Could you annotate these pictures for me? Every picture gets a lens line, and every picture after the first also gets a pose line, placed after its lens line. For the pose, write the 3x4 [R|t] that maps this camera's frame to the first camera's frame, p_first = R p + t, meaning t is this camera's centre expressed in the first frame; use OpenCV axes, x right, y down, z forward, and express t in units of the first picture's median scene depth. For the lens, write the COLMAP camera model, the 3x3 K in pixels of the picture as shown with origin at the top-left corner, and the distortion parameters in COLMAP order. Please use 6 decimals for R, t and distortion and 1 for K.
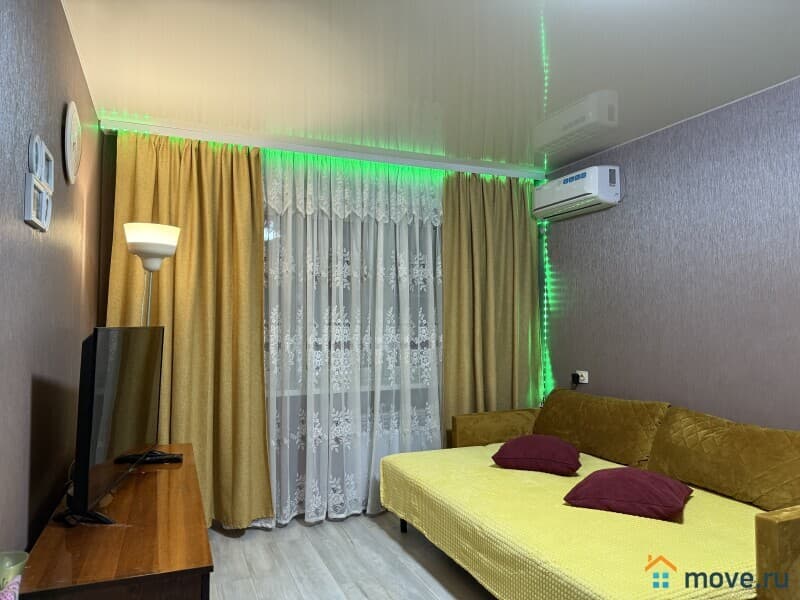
lens RADIAL K [[564.1, 0, 395.0], [0, 564.1, 301.8], [0, 0, 1]] dist [0.059410, -0.059090]
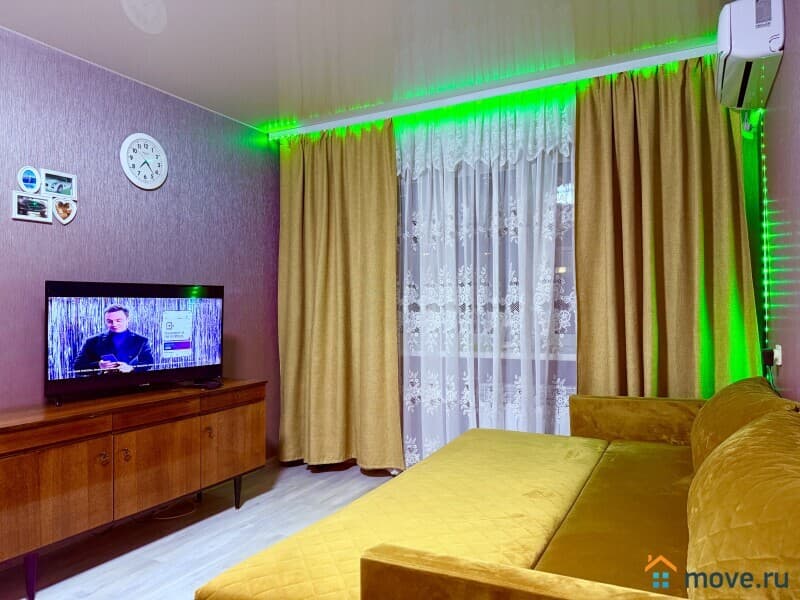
lens RADIAL K [[564.1, 0, 400.7], [0, 564.1, 301.2], [0, 0, 1]] dist [0.059410, -0.059090]
pose [[0.645252, -0.018699, -0.763741, 0.610140], [0.041539, 0.999080, 0.010634, 0.058329], [0.762840, -0.038586, 0.645435, 0.344035]]
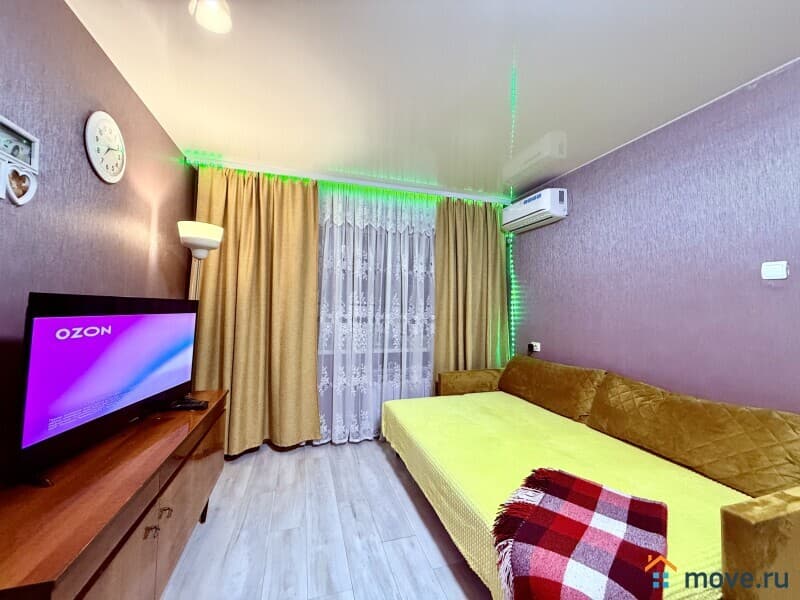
lens RADIAL K [[318.2, 0, 399.1], [0, 318.2, 299.1], [0, 0, 1]] dist [0.006304, -0.001291]
pose [[0.995636, 0.016698, -0.091811, 0.080947], [-0.016109, 0.999845, 0.007158, 0.020239], [0.091916, -0.005648, 0.995751, 0.237023]]
